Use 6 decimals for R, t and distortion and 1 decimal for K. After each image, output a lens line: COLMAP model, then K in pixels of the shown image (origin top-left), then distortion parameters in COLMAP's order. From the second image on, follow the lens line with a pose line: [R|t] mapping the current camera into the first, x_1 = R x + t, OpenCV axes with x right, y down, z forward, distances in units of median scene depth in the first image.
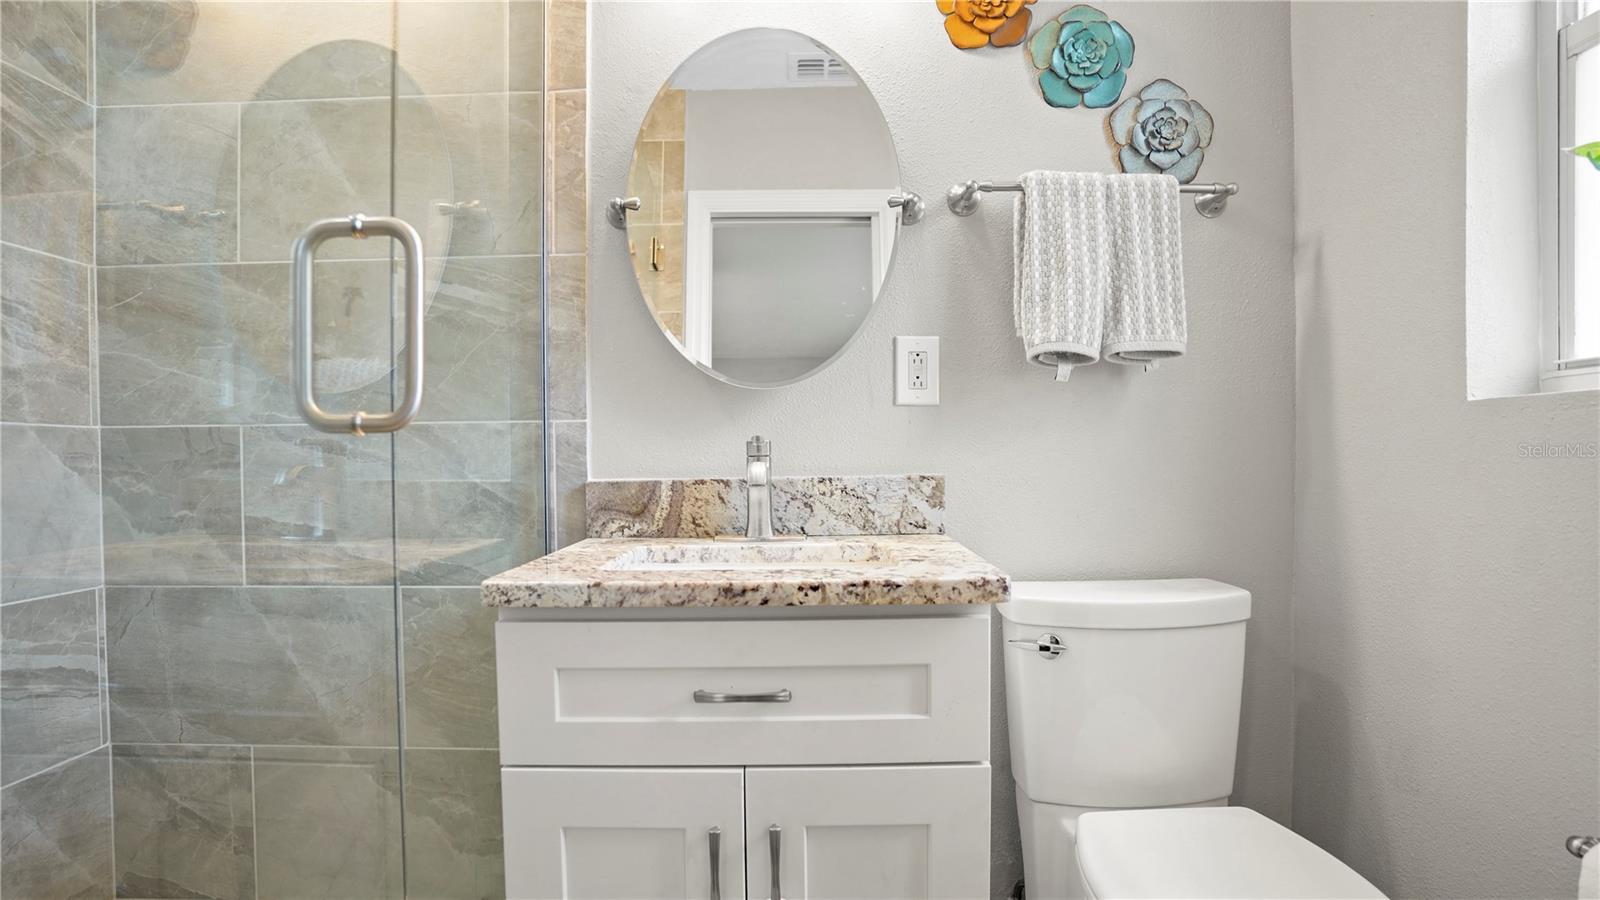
lens RADIAL K [[836.3, 0, 809.8], [0, 836.3, 449.4], [0, 0, 1]] dist [-0.089431, 0.045755]
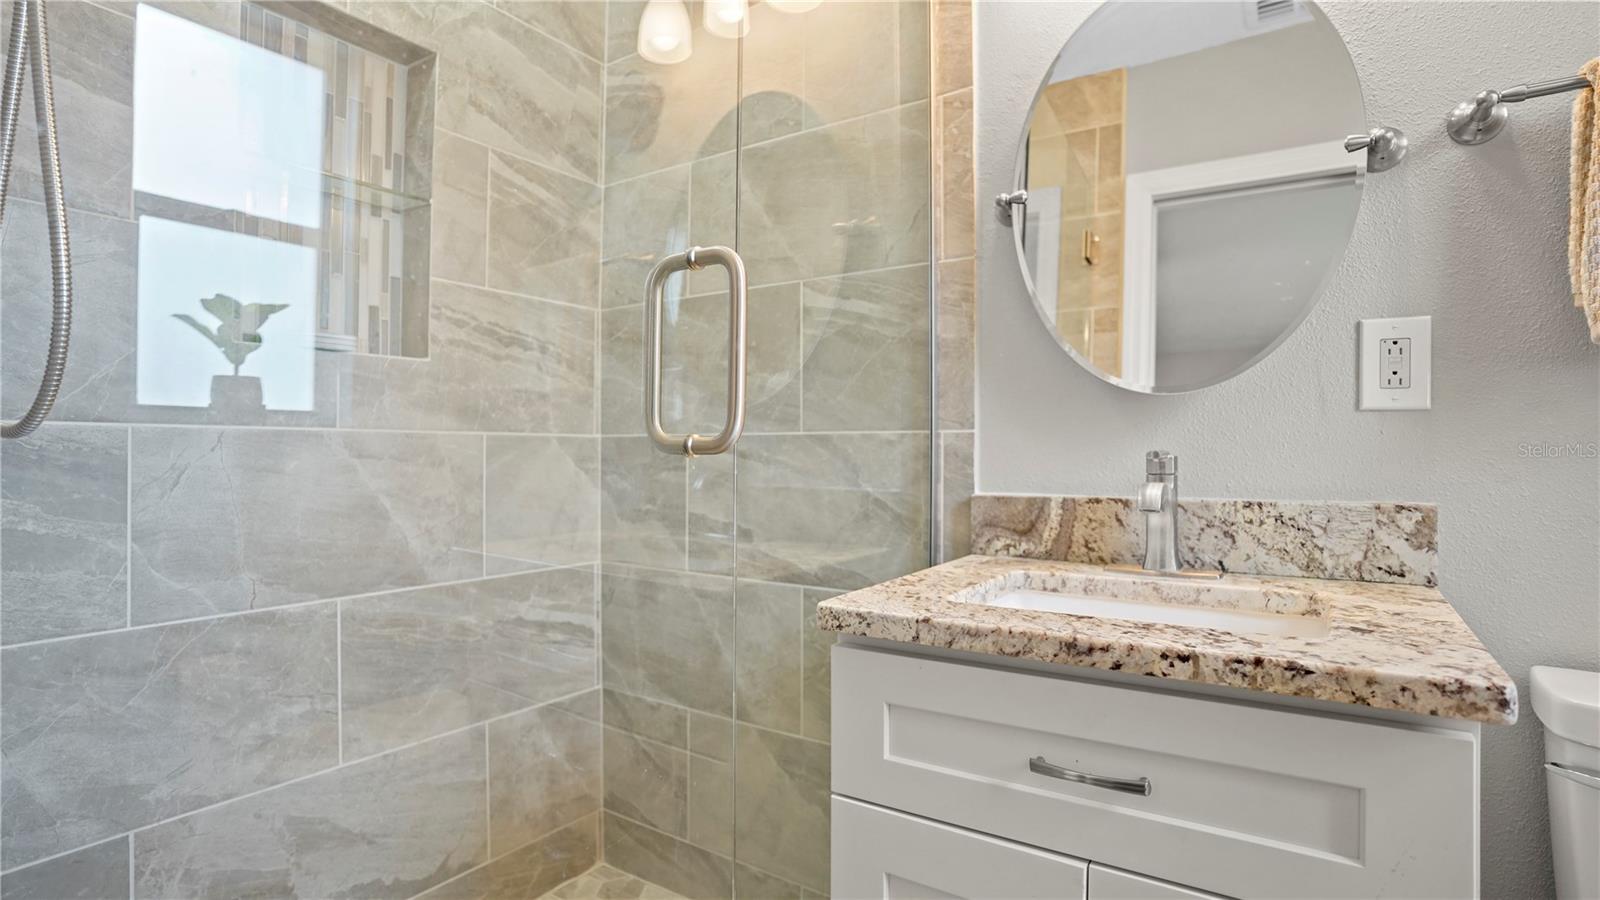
lens RADIAL K [[798.4, 0, 795.2], [0, 798.4, 432.9], [0, 0, 1]] dist [-0.083616, 0.042934]
pose [[0.826477, 0.001008, -0.562969, 0.077392], [-0.007806, 0.999923, -0.009669, -0.022300], [0.562916, 0.012386, 0.826421, 0.130911]]
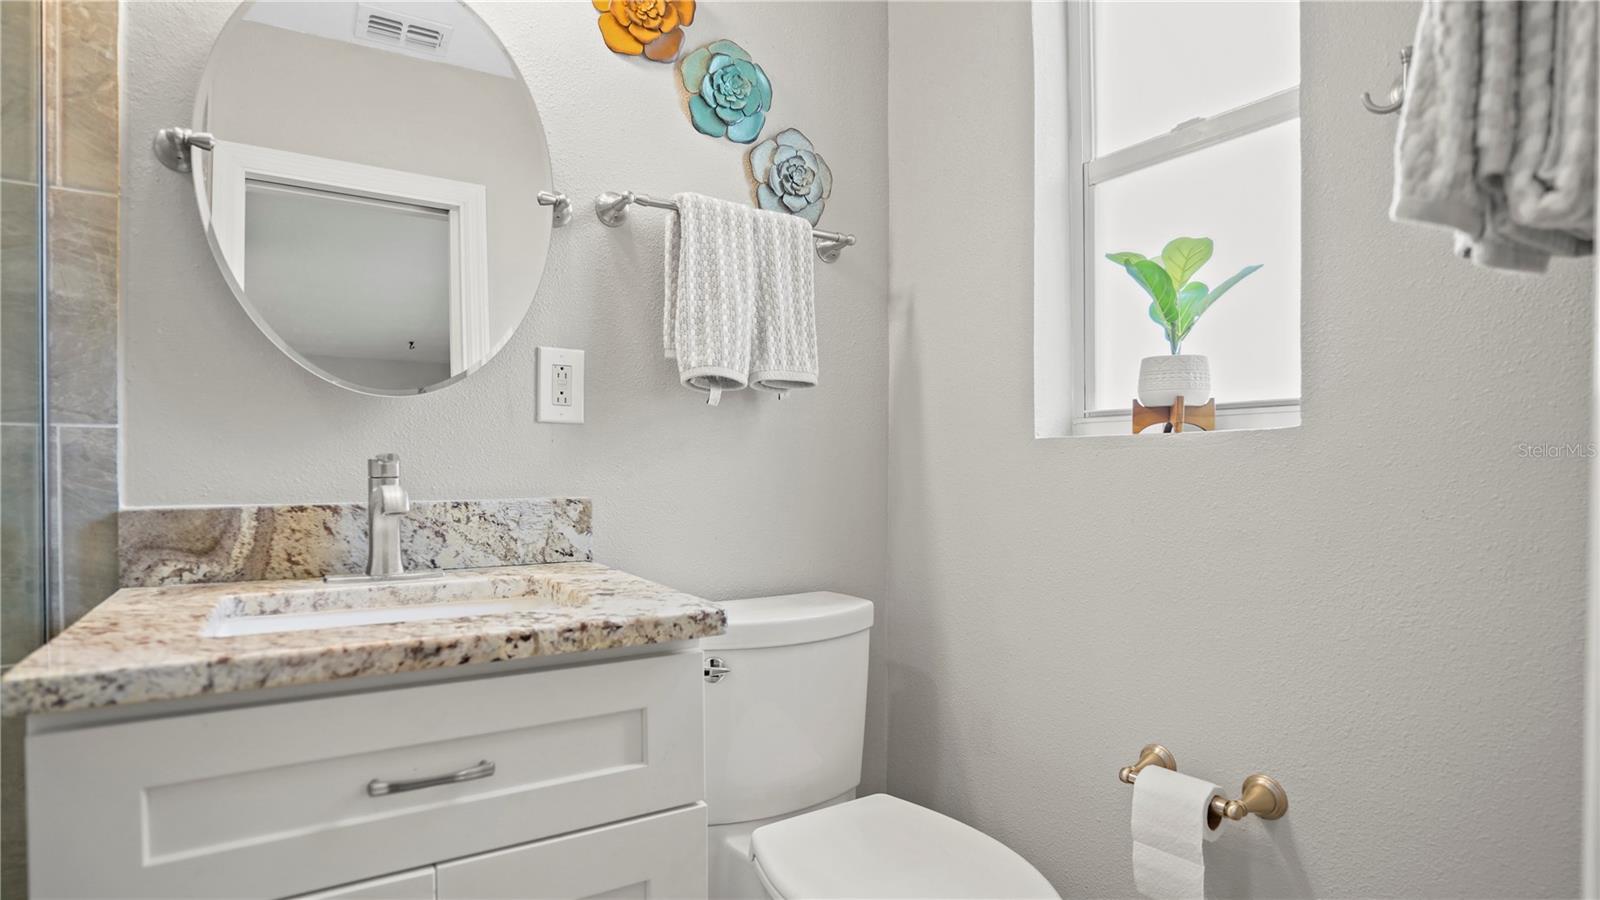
lens RADIAL K [[815.2, 0, 801.2], [0, 815.2, 463.8], [0, 0, 1]] dist [-0.086439, 0.042237]
pose [[0.841768, 0.015027, 0.539631, -0.136729], [-0.015695, 0.999871, -0.003361, -0.009055], [-0.539612, -0.005641, 0.841895, 0.104294]]
